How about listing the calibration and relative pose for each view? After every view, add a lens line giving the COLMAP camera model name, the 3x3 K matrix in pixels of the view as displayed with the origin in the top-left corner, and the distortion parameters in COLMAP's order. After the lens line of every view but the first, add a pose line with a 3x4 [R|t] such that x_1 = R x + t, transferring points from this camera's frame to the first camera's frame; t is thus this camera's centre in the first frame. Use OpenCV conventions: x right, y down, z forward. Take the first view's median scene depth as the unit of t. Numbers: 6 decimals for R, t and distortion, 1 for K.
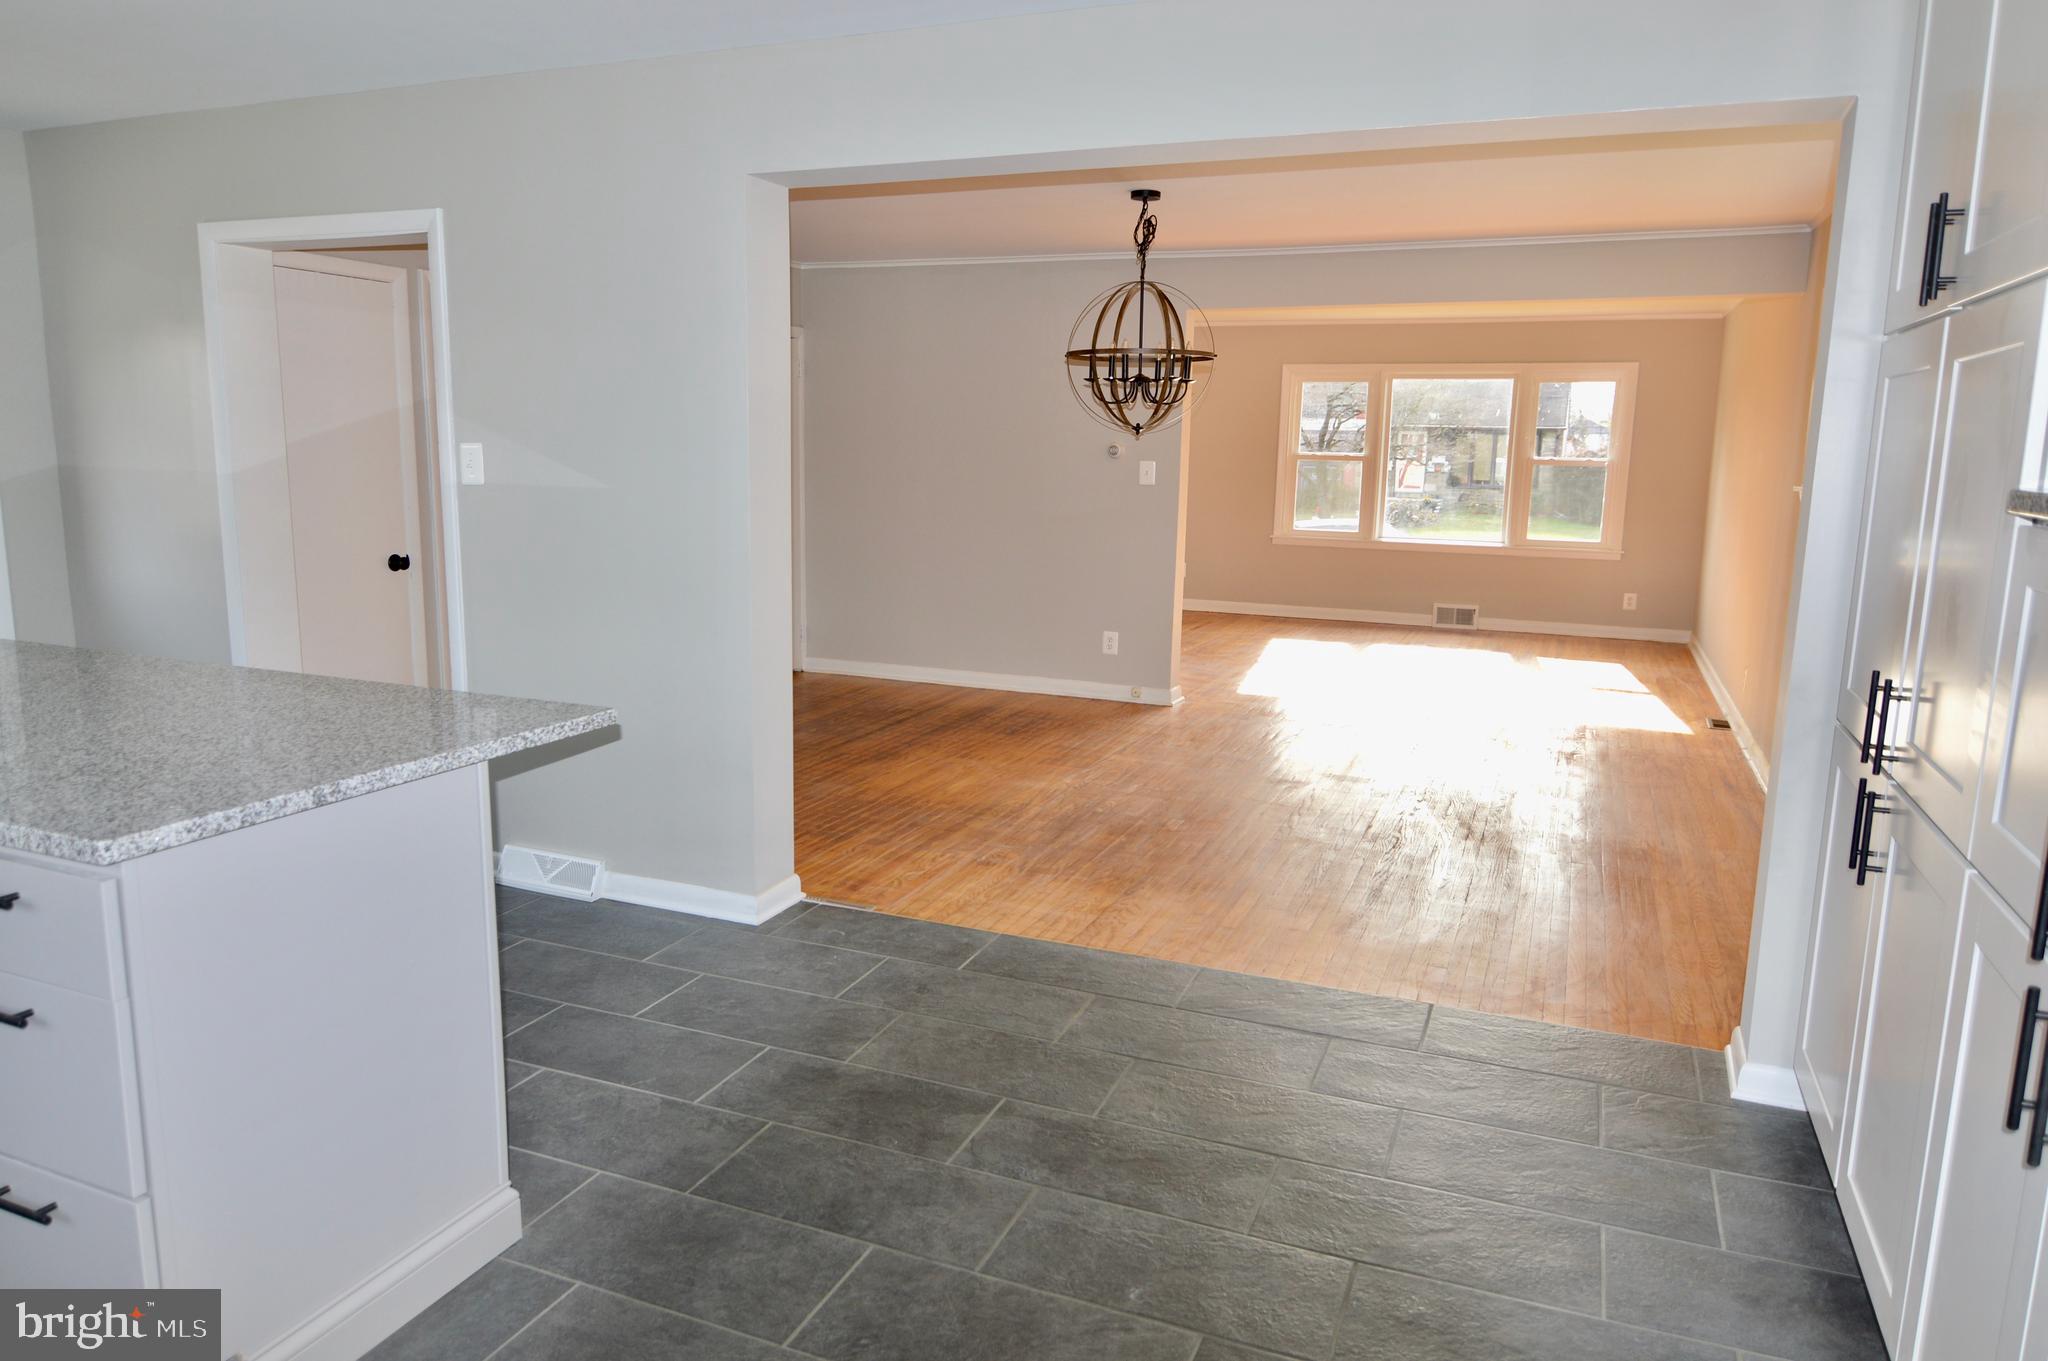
lens RADIAL K [[1348.3, 0, 1020.2], [0, 1348.3, 678.8], [0, 0, 1]] dist [0.001339, -0.015123]
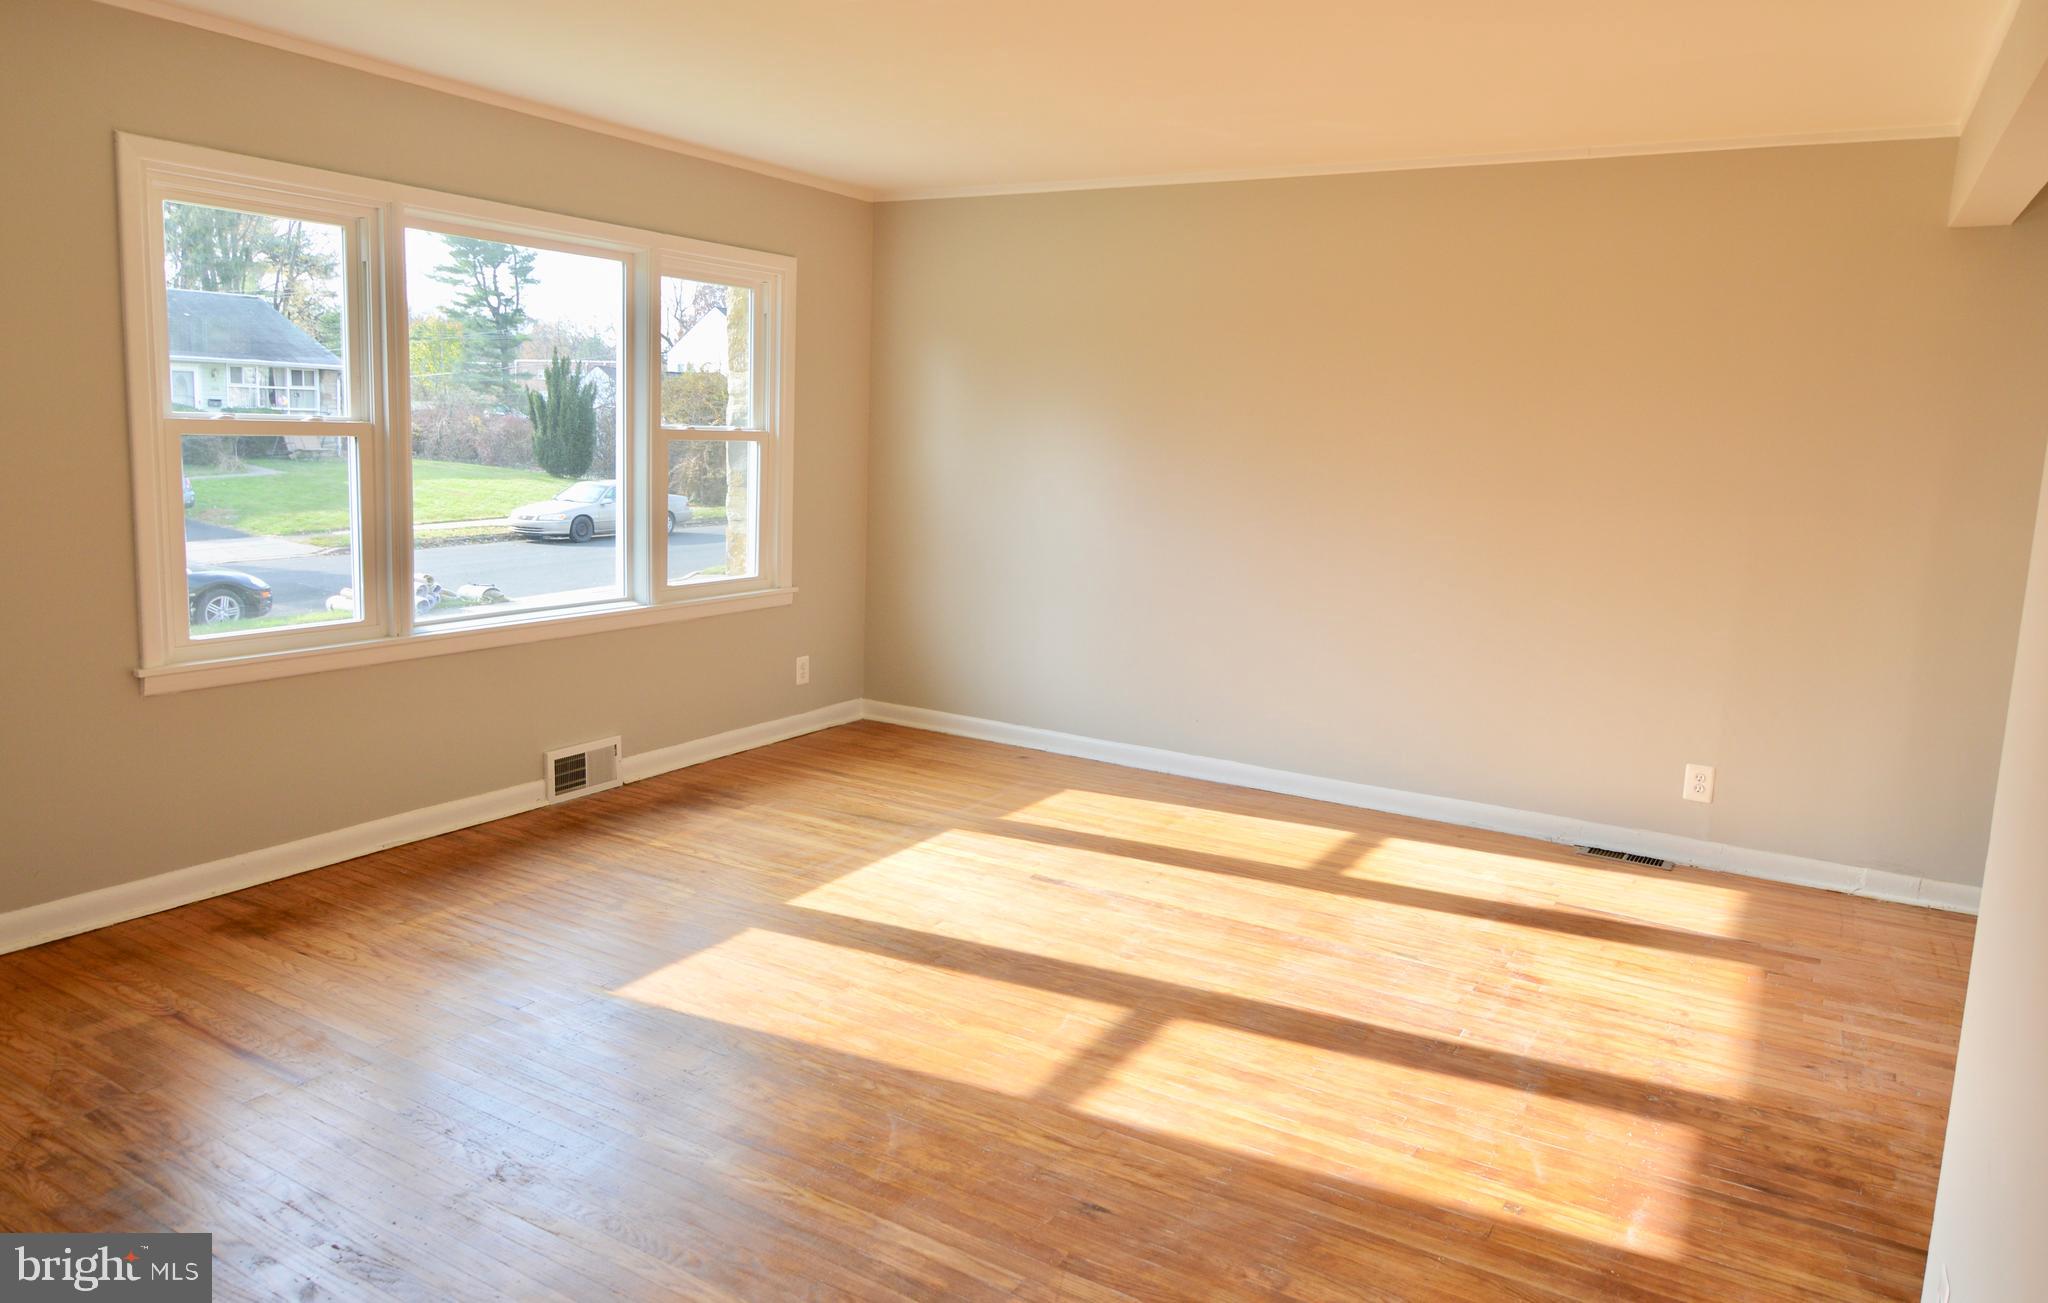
lens RADIAL K [[1352.4, 0, 1005.0], [0, 1352.4, 632.5], [0, 0, 1]] dist [-0.004667, -0.001647]
pose [[0.150579, -0.164423, 0.974829, -0.202299], [0.136731, 0.980059, 0.144185, -0.279423], [-0.979097, 0.111578, 0.170058, 1.549261]]
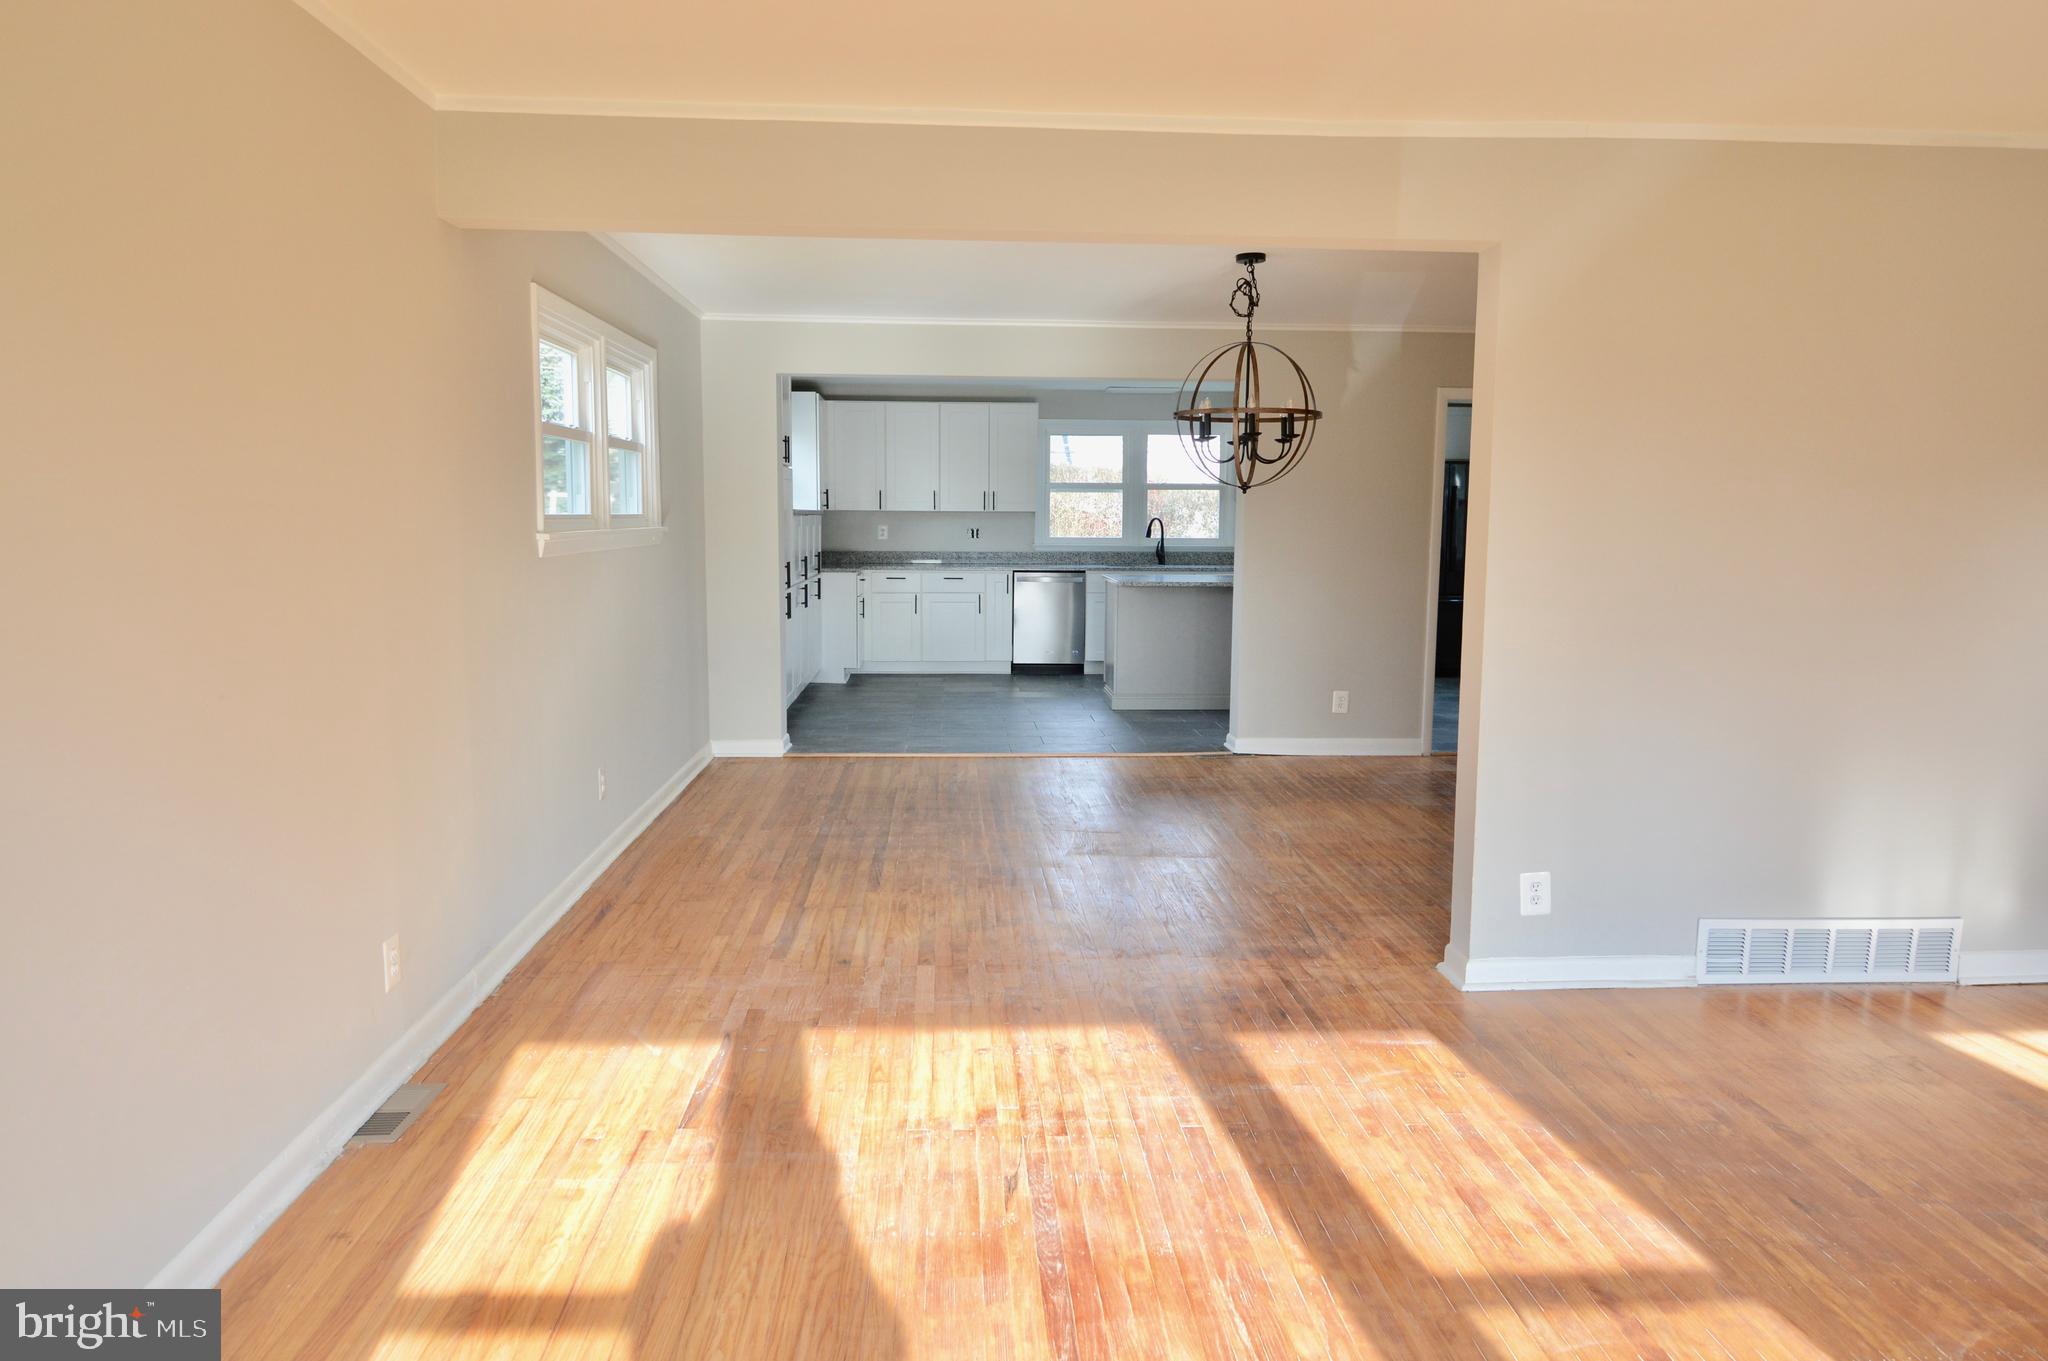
lens RADIAL K [[1348.3, 0, 1019.9], [0, 1348.3, 670.1], [0, 0, 1]] dist [0.001339, -0.015123]
pose [[-0.902102, 0.028307, -0.430593, 0.687478], [-0.096349, 0.959443, 0.264926, -0.311788], [0.420629, 0.280477, -0.862788, 1.871455]]
